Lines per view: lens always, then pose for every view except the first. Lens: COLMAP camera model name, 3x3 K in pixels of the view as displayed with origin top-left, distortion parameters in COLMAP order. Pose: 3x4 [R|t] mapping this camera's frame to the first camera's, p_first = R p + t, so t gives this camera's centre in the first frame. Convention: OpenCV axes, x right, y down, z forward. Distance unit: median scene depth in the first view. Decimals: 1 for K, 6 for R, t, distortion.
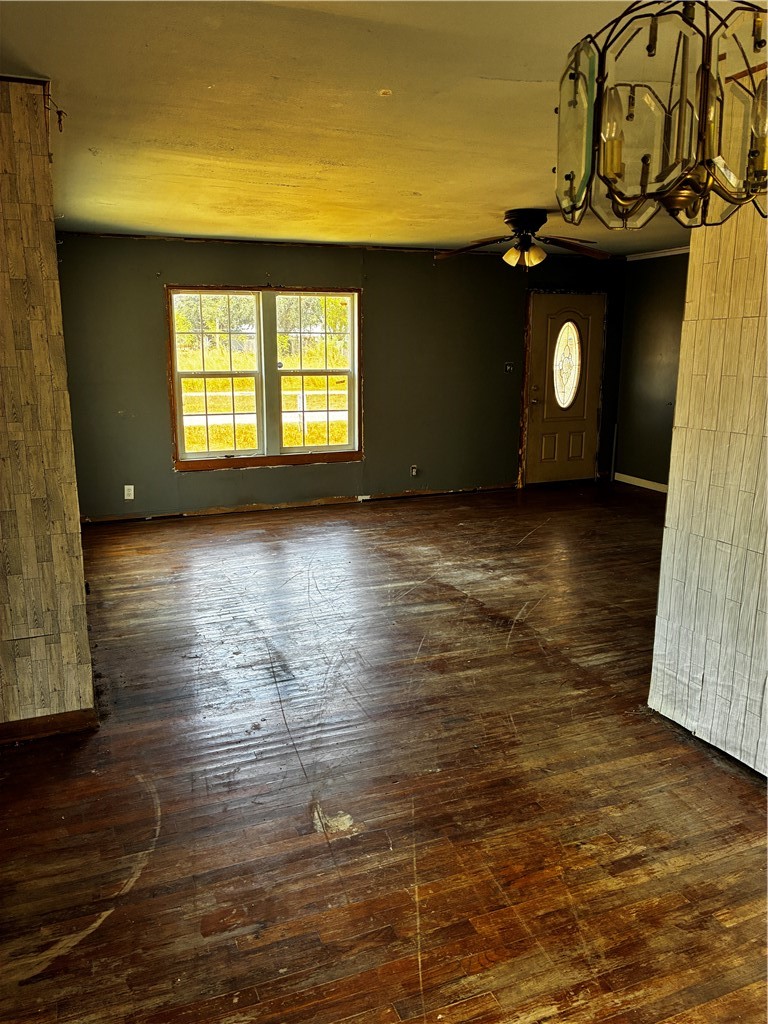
lens RADIAL K [[773.9, 0, 384.0], [0, 773.9, 512.0], [0, 0, 1]] dist [0.005139, 0.001178]
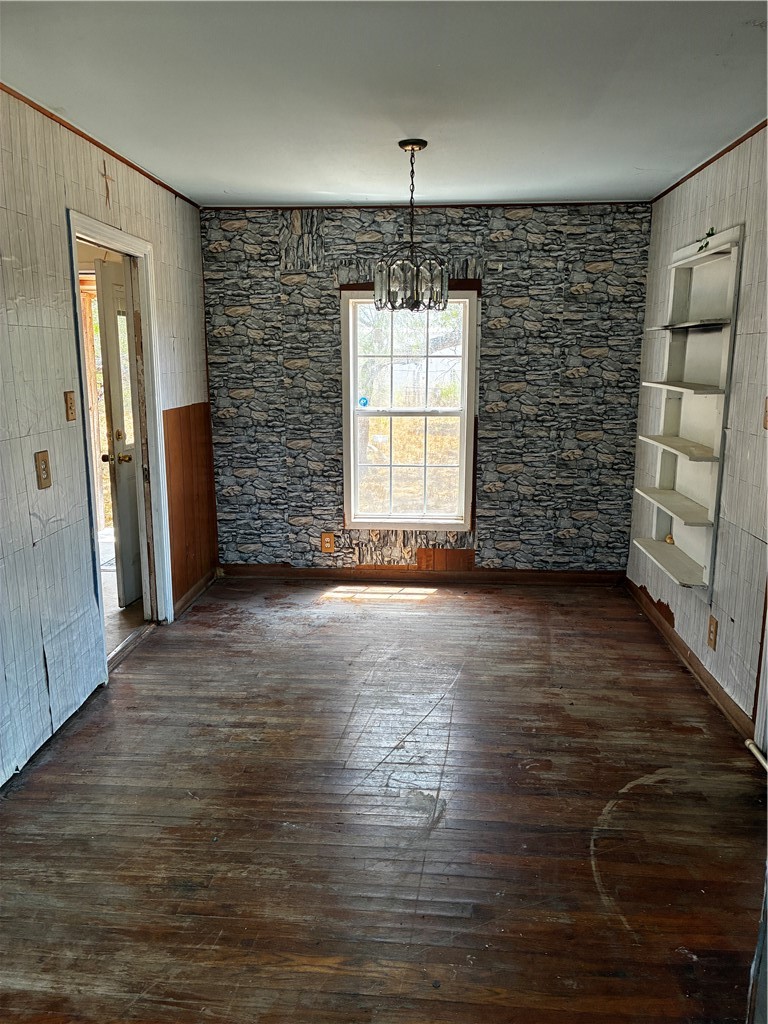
lens RADIAL K [[773.9, 0, 384.0], [0, 773.9, 512.0], [0, 0, 1]] dist [0.005139, 0.001178]
pose [[-0.894556, -0.096816, 0.436344, -0.445773], [0.092330, 0.915171, 0.392347, -0.390773], [-0.437315, 0.391264, -0.809733, 1.756505]]
